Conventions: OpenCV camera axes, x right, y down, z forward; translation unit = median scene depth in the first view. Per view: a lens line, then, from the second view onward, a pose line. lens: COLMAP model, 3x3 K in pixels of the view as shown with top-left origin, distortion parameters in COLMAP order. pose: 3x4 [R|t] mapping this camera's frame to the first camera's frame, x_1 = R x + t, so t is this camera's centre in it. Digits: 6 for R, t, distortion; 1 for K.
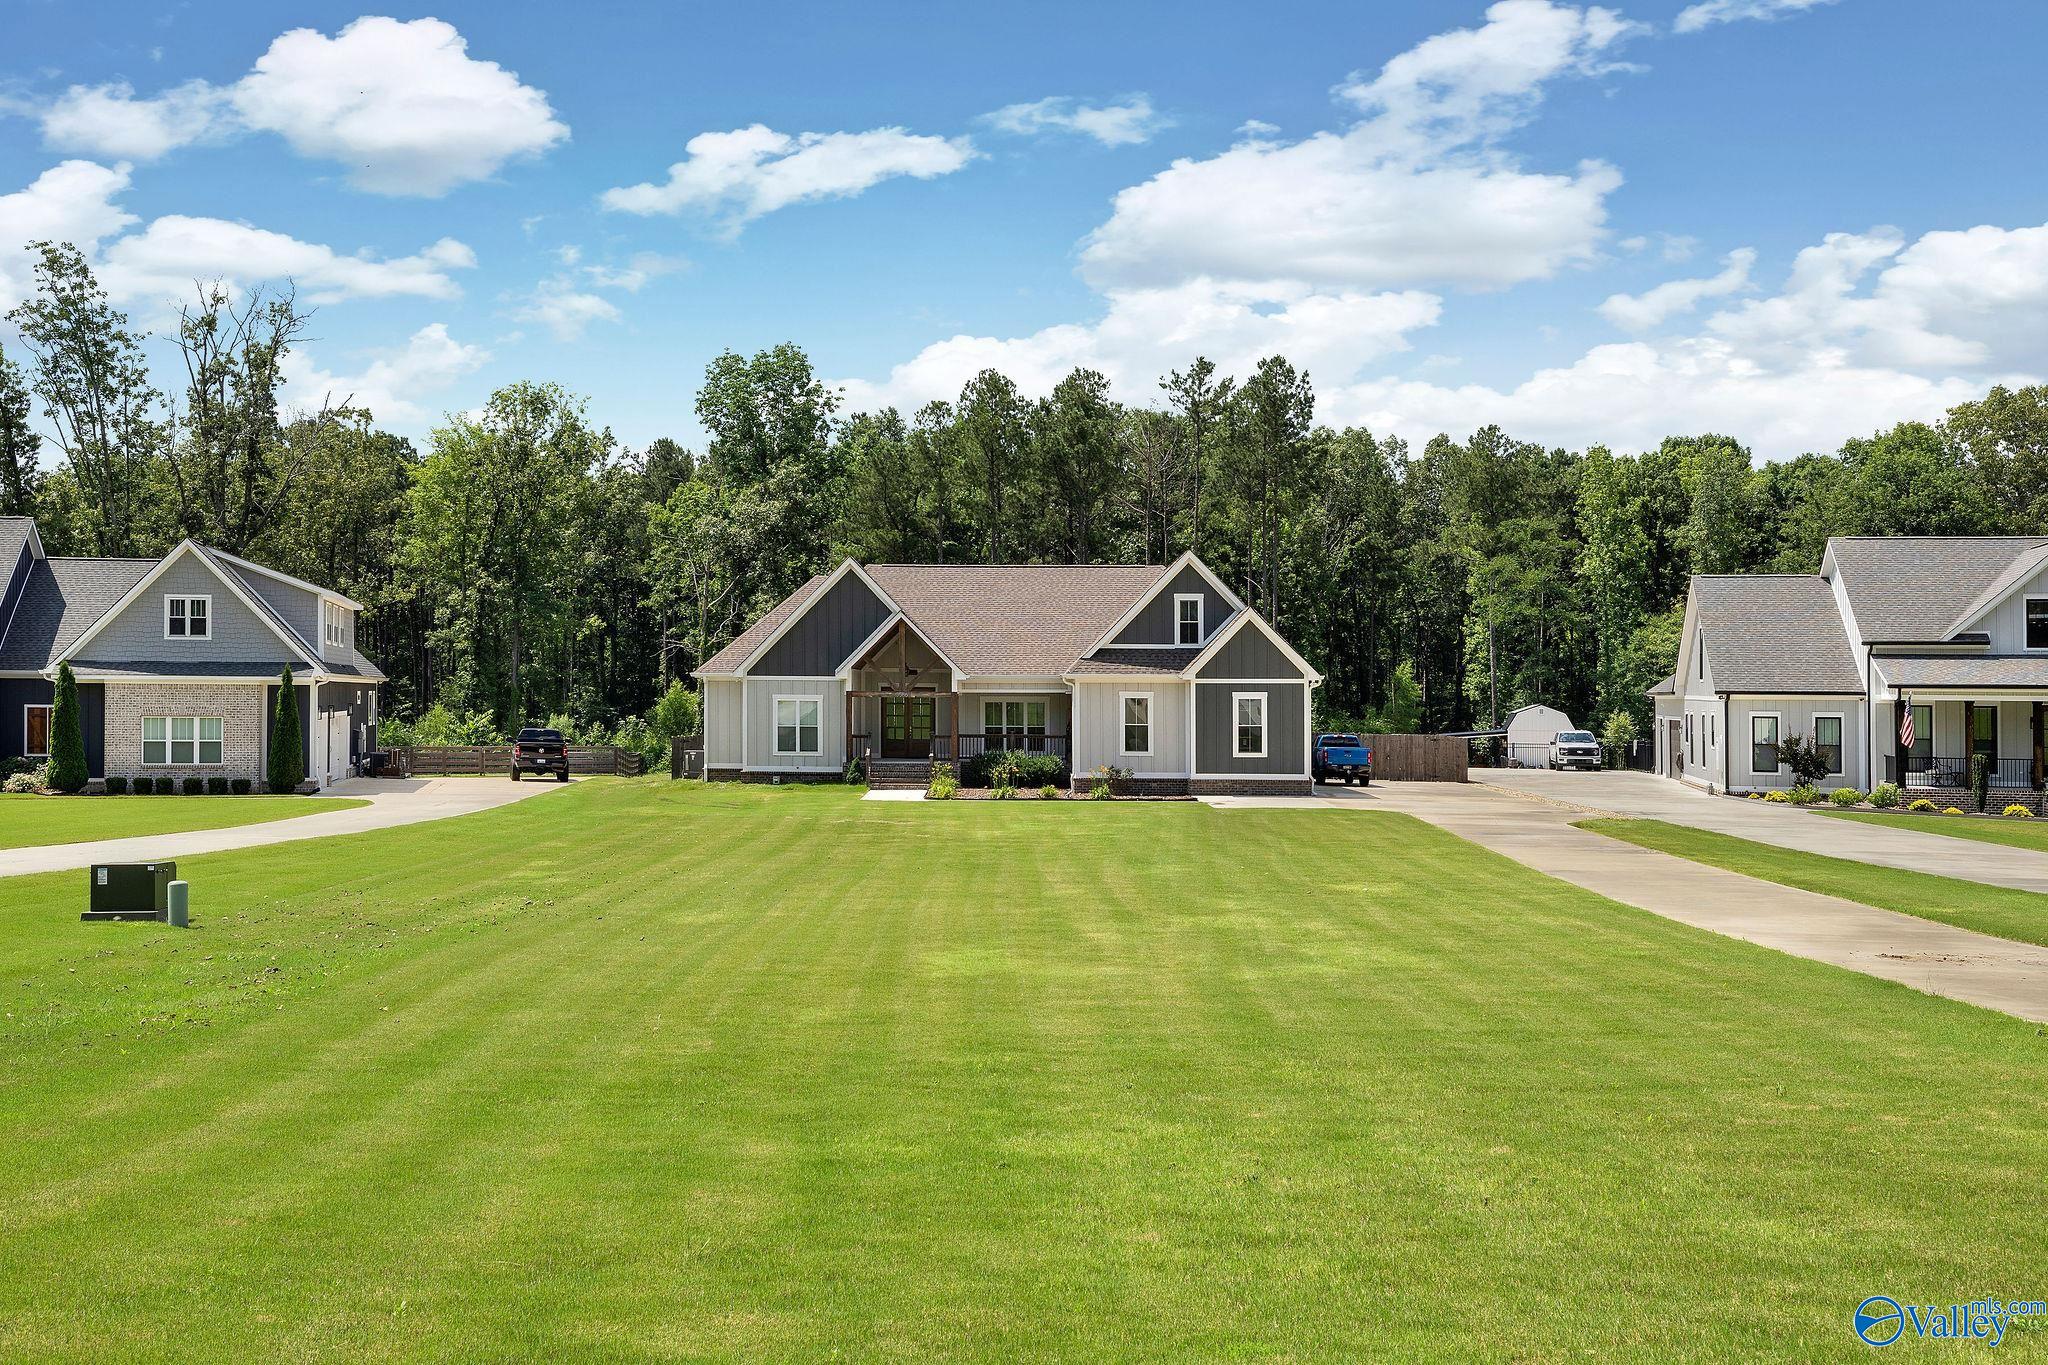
lens RADIAL K [[2065.5, 0, 1024.0], [0, 2065.5, 682.5], [0, 0, 1]] dist [0.003501, 0.003915]
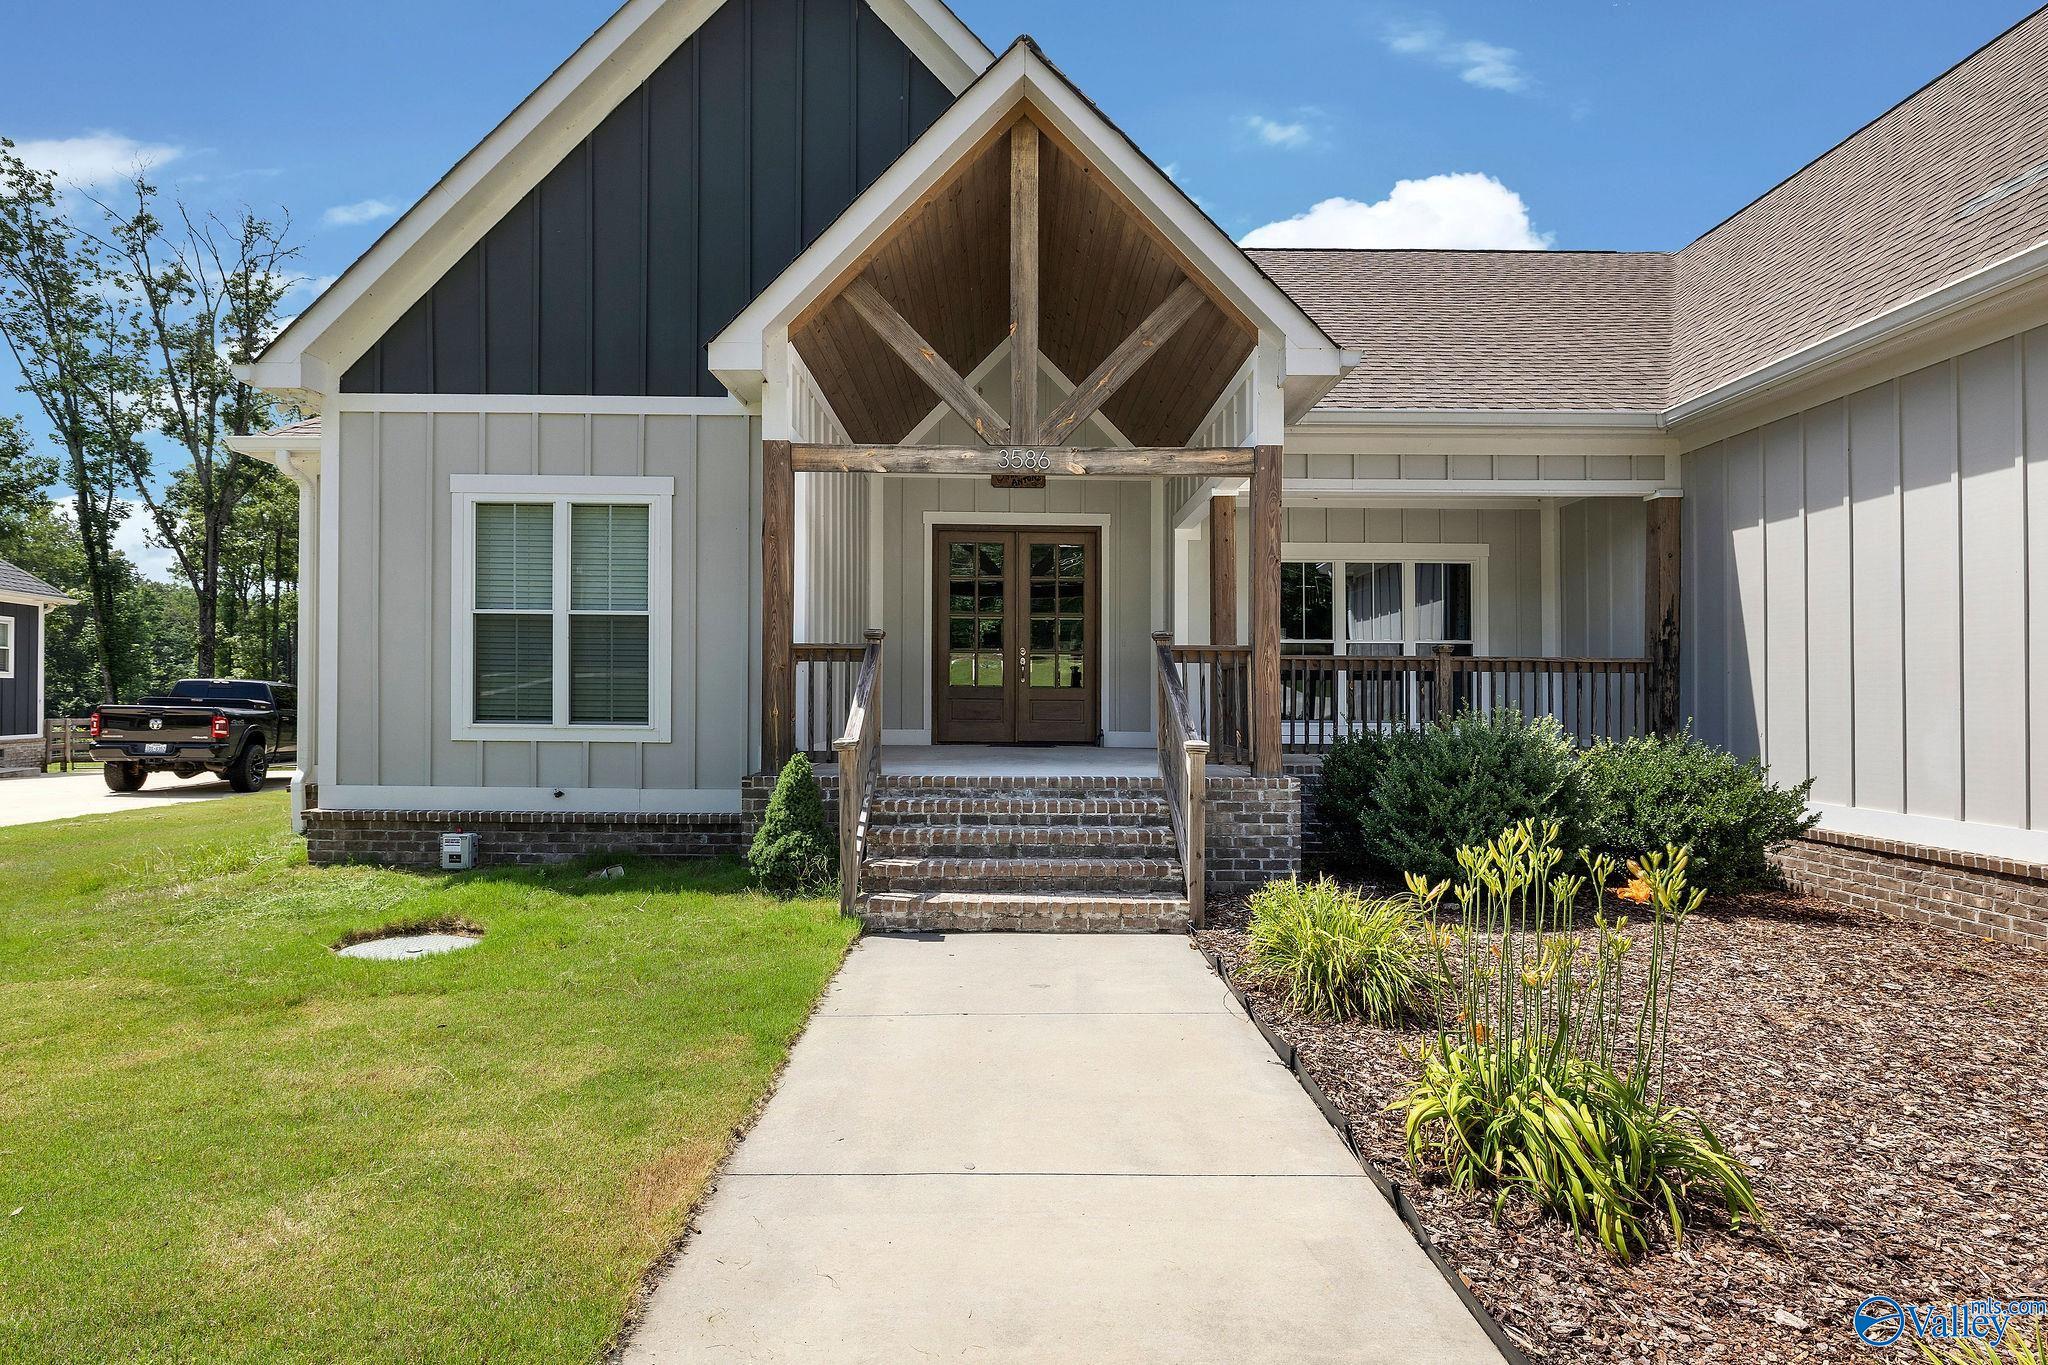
lens RADIAL K [[1060.3, 0, 1024.0], [0, 1060.3, 682.5], [0, 0, 1]] dist [-0.000452, -0.000149]
pose [[0.999958, 0.001291, 0.009105, -0.059723], [-0.001199, 0.999948, -0.010105, 0.030185], [-0.009117, 0.010093, 0.999907, 0.885638]]
